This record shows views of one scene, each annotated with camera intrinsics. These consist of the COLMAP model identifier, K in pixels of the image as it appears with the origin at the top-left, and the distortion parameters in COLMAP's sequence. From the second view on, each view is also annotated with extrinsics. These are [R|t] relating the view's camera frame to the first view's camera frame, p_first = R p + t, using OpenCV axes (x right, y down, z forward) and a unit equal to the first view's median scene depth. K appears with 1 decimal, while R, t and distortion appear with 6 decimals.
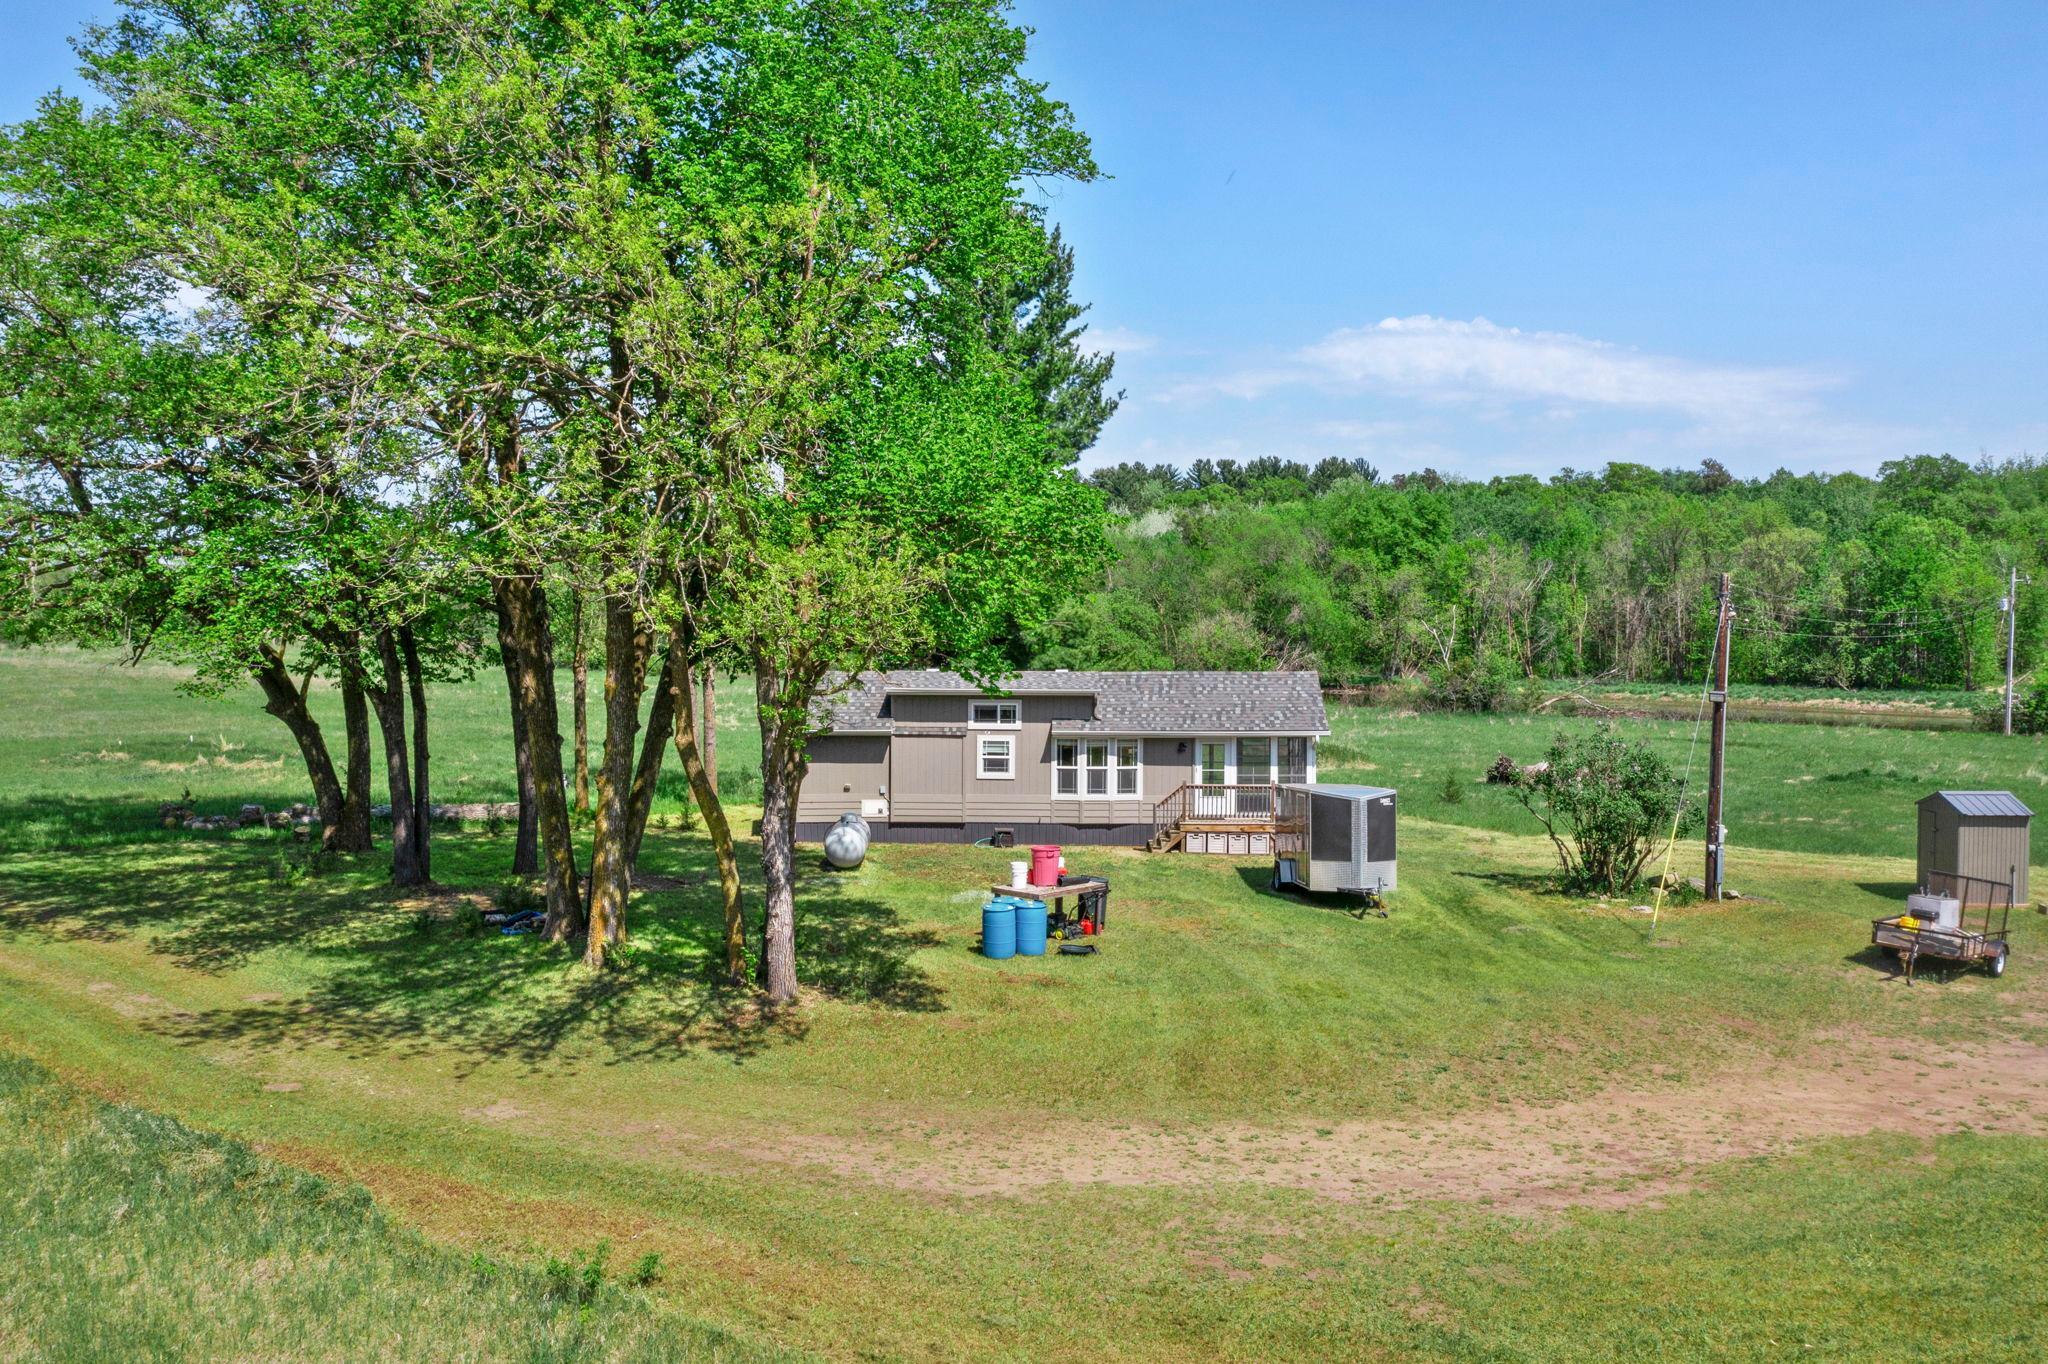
lens RADIAL K [[1577.4, 0, 978.8], [0, 1577.4, 690.0], [0, 0, 1]] dist [-0.022014, -0.000203]
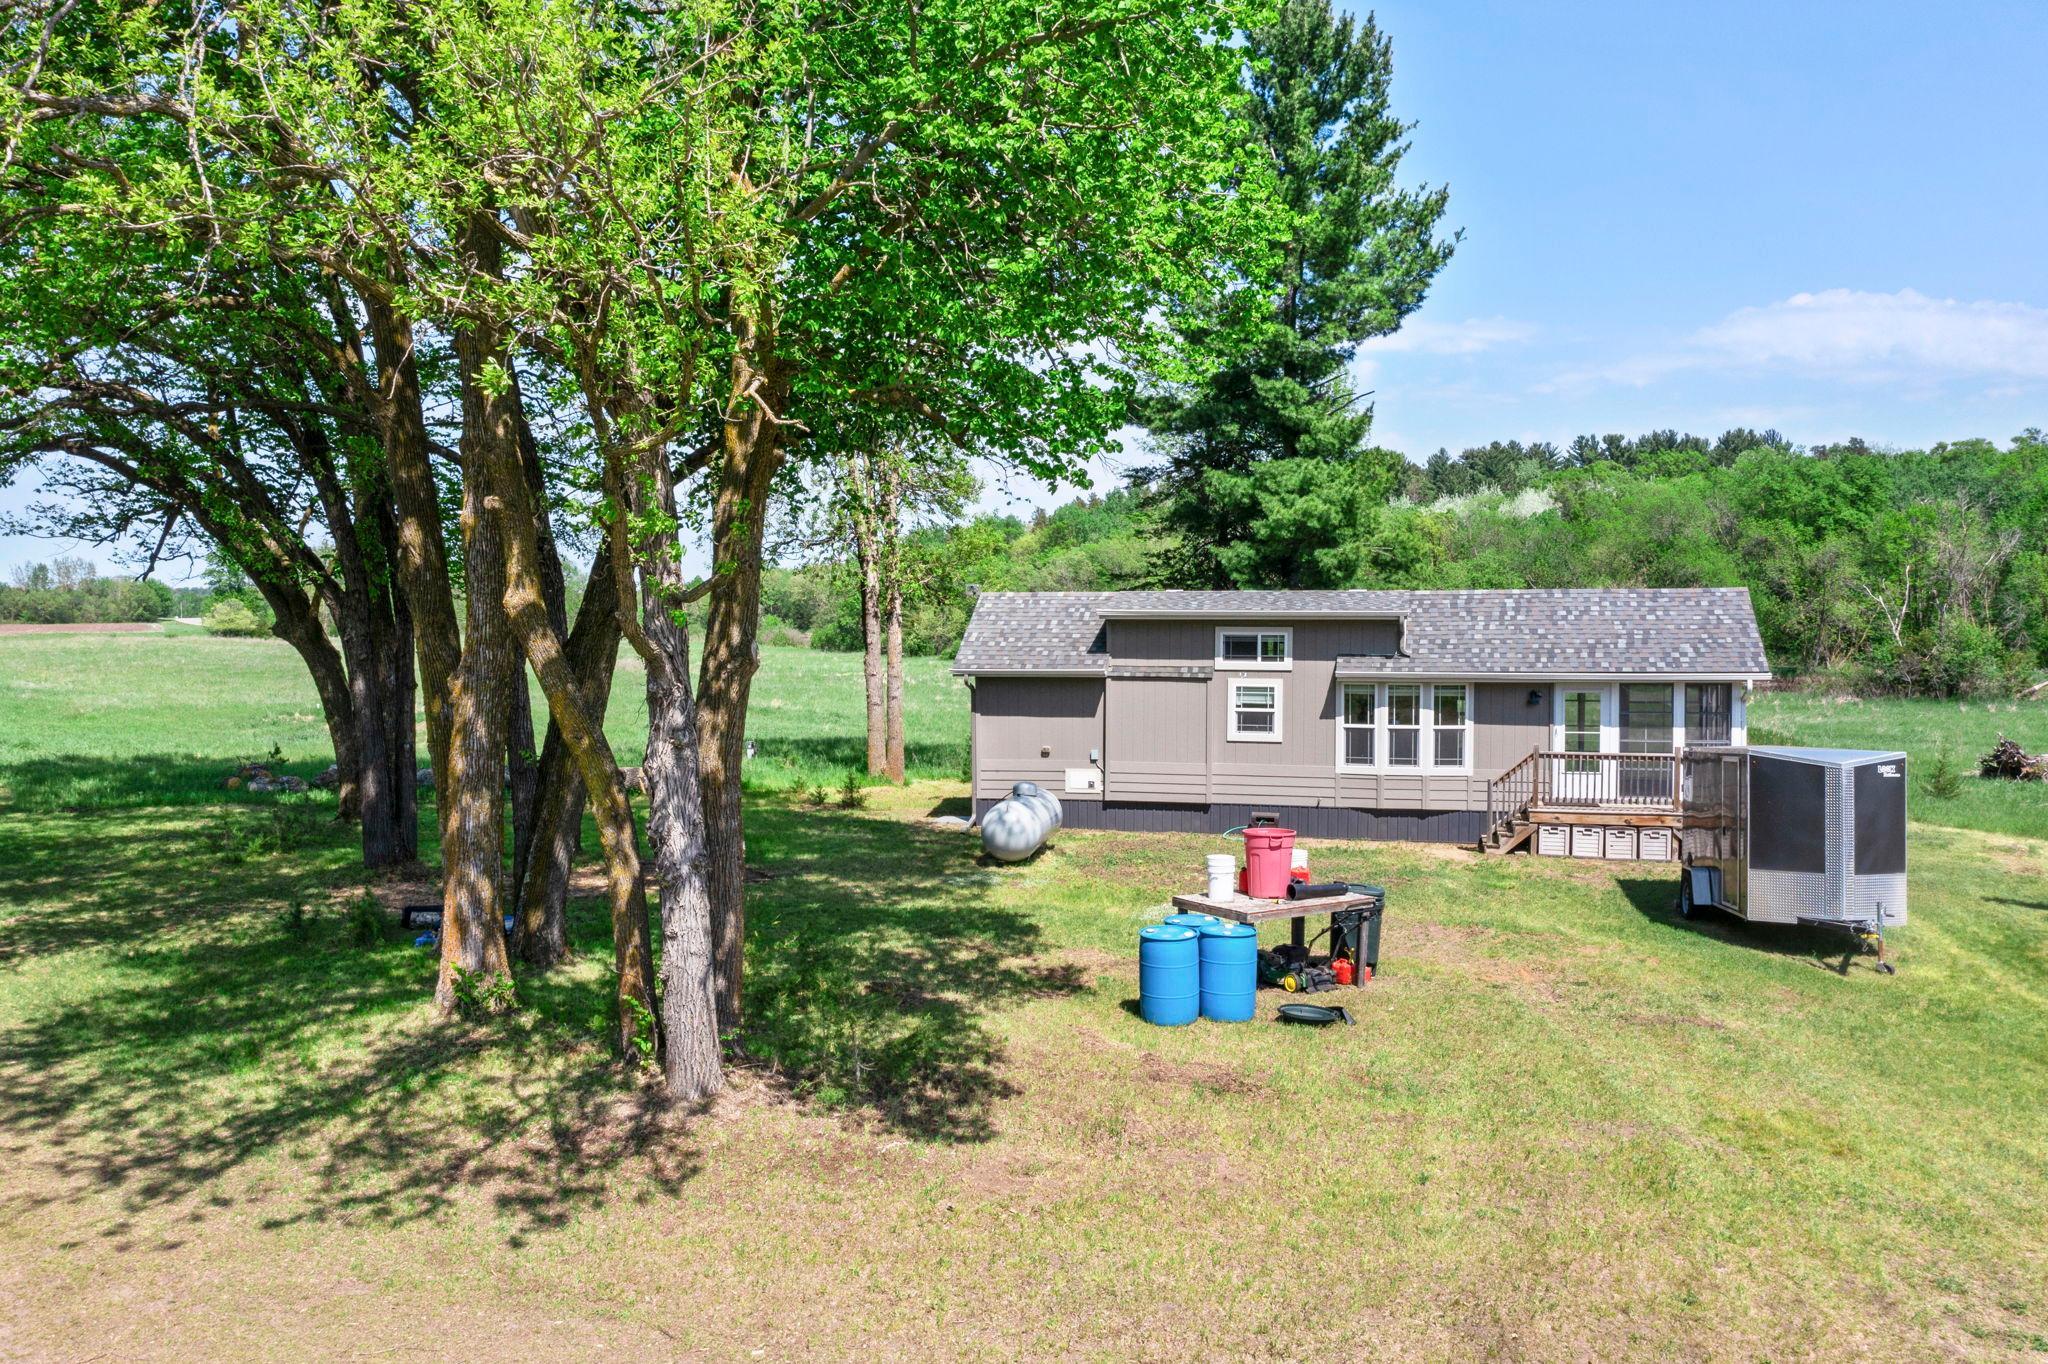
lens RADIAL K [[1577.4, 0, 1014.5], [0, 1577.4, 682.7], [0, 0, 1]] dist [-0.022014, -0.000203]
pose [[0.978418, 0.006988, -0.206517, 0.051587], [-0.008443, 0.999945, -0.006169, 0.036421], [0.206462, 0.007779, 0.978424, 0.303081]]
